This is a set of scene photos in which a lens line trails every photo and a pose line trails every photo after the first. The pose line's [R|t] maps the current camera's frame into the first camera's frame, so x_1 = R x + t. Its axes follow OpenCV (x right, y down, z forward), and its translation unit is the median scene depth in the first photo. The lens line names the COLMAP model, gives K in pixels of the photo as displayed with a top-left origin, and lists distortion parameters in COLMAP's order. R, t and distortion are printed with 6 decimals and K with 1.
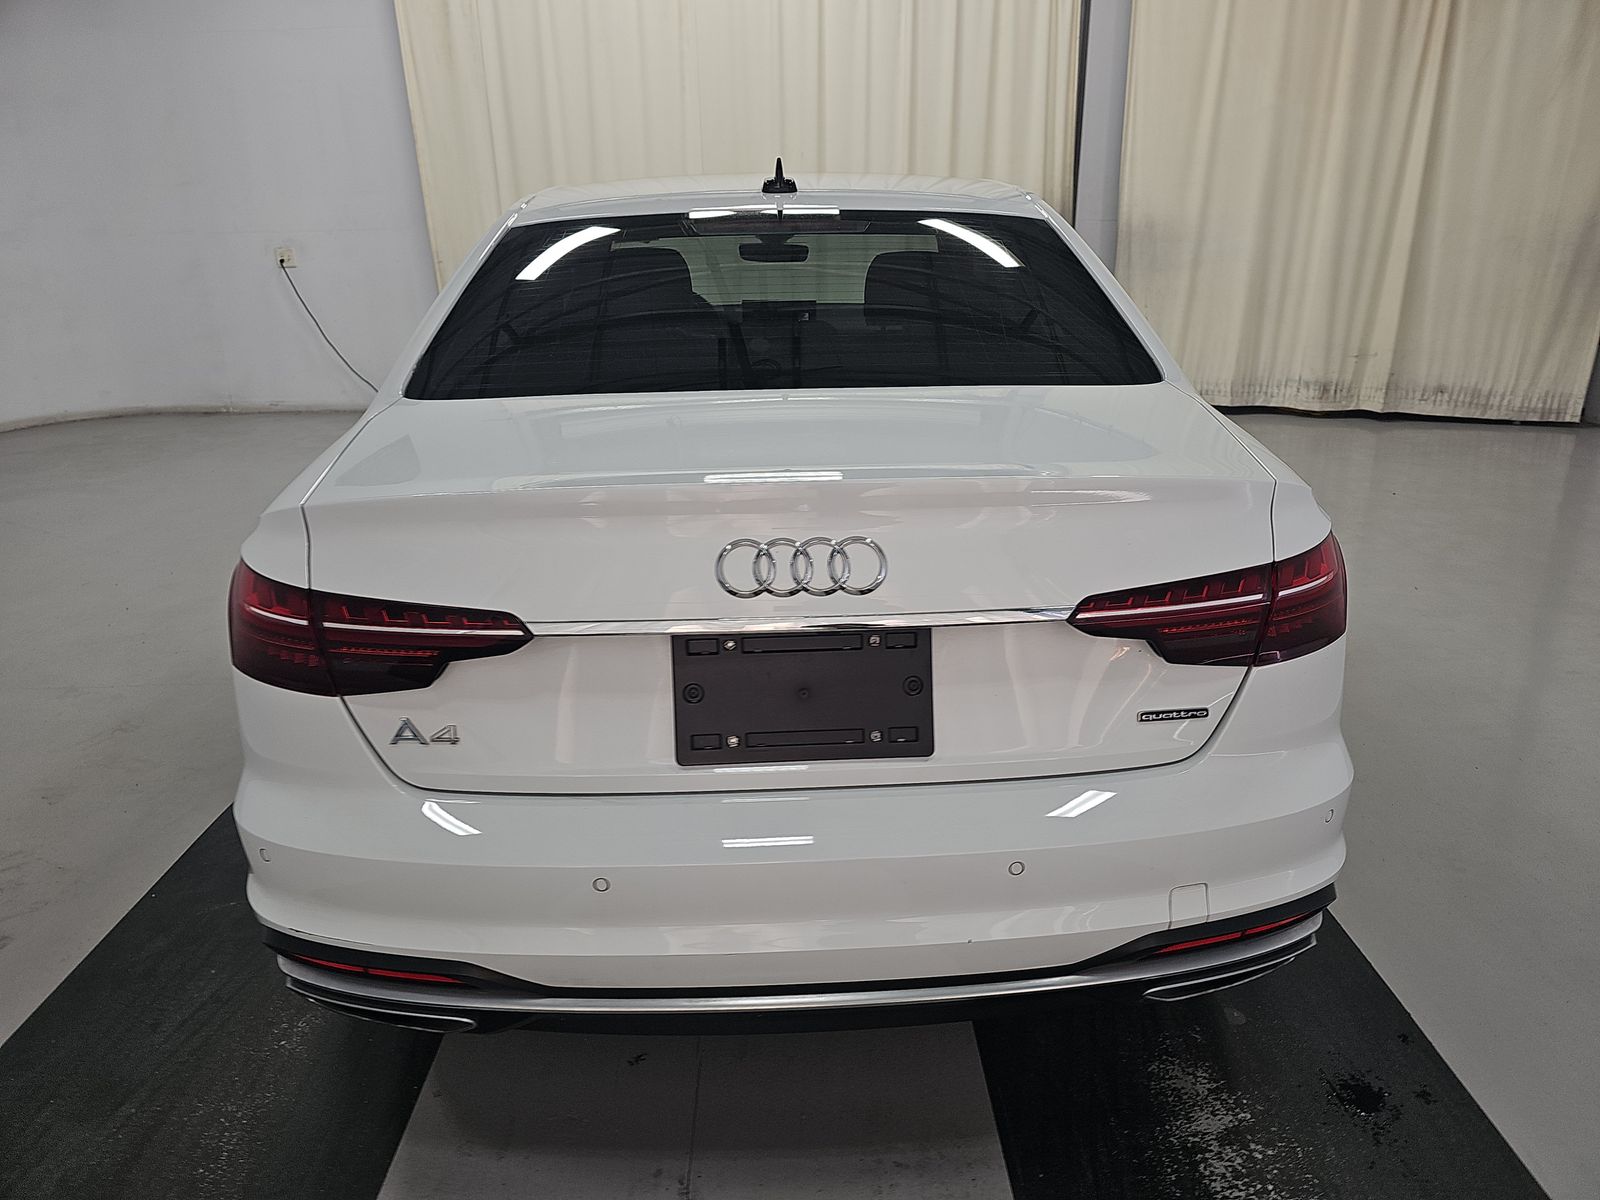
lens RADIAL K [[1058.5, 0, 798.9], [0, 1058.5, 603.9], [0, 0, 1]] dist [0.025426, -0.017076]
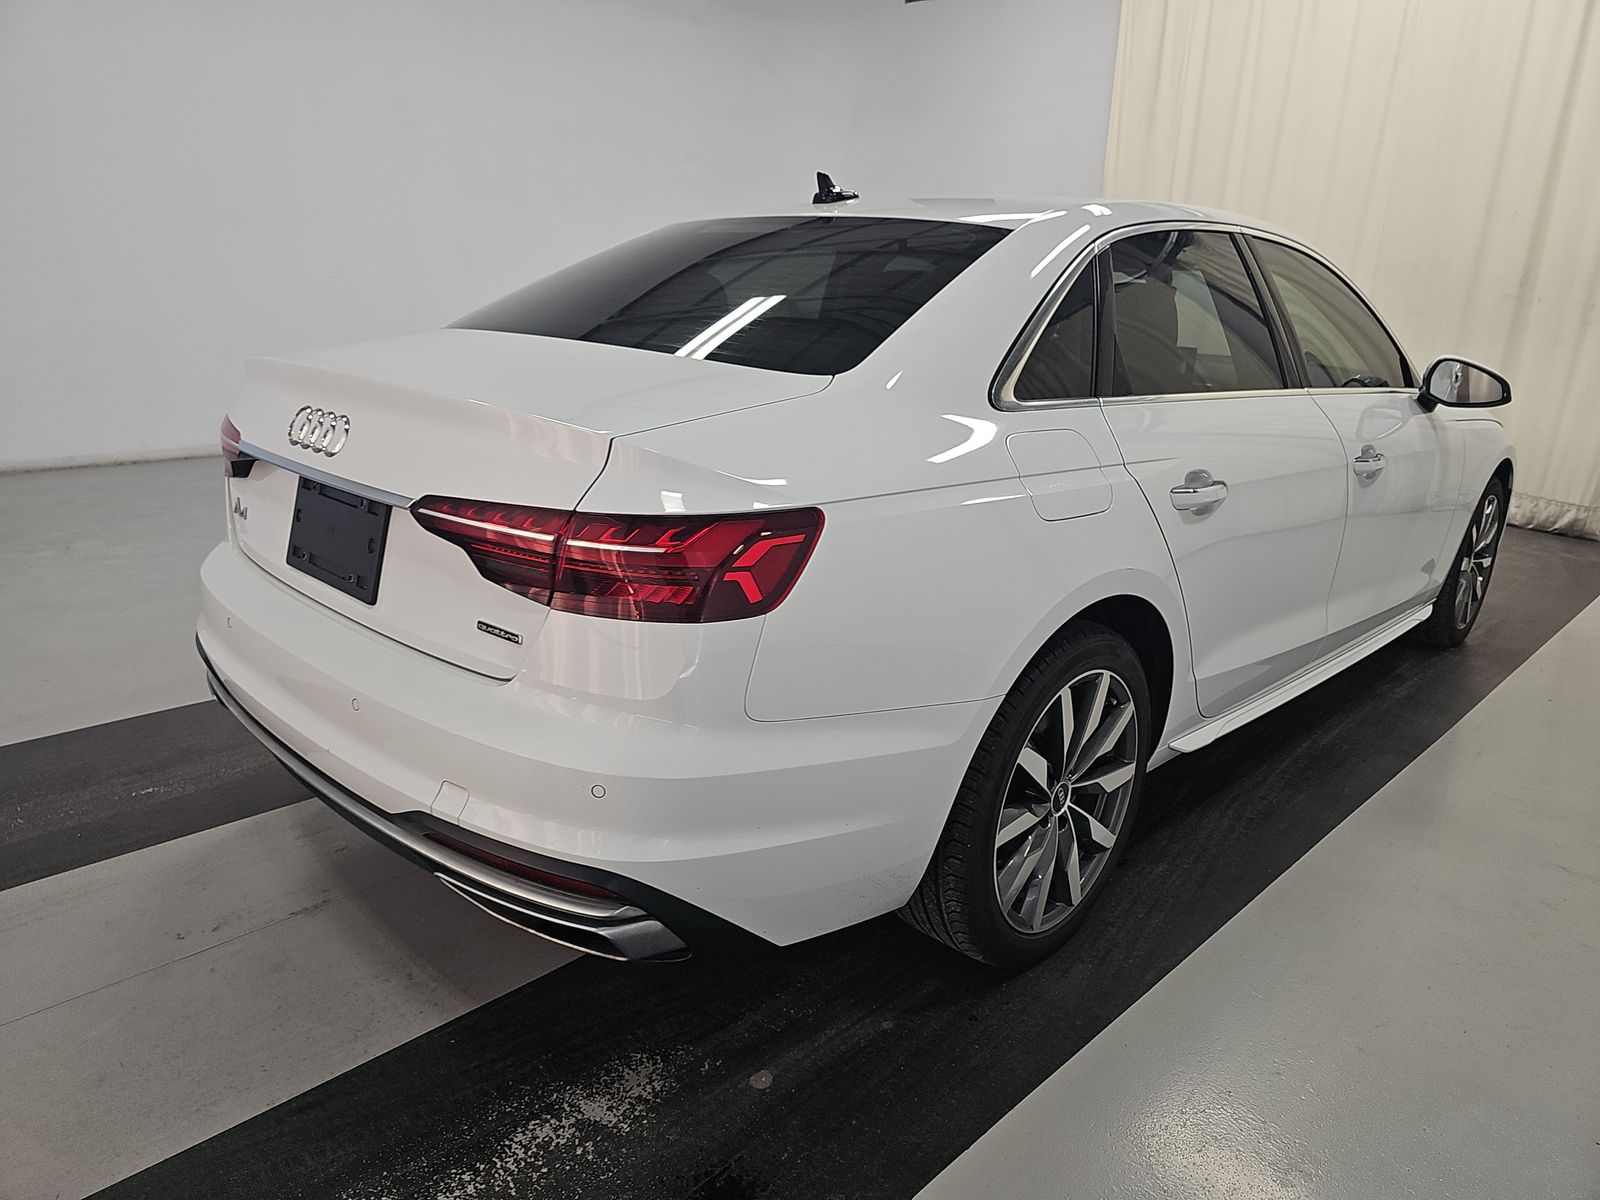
lens RADIAL K [[1058.5, 0, 797.8], [0, 1058.5, 596.9], [0, 0, 1]] dist [0.025426, -0.017076]
pose [[0.687424, 0.248061, -0.682579, 1.110325], [-0.297663, 0.953526, 0.046752, -0.061173], [0.662454, 0.171040, 0.729315, 0.351857]]
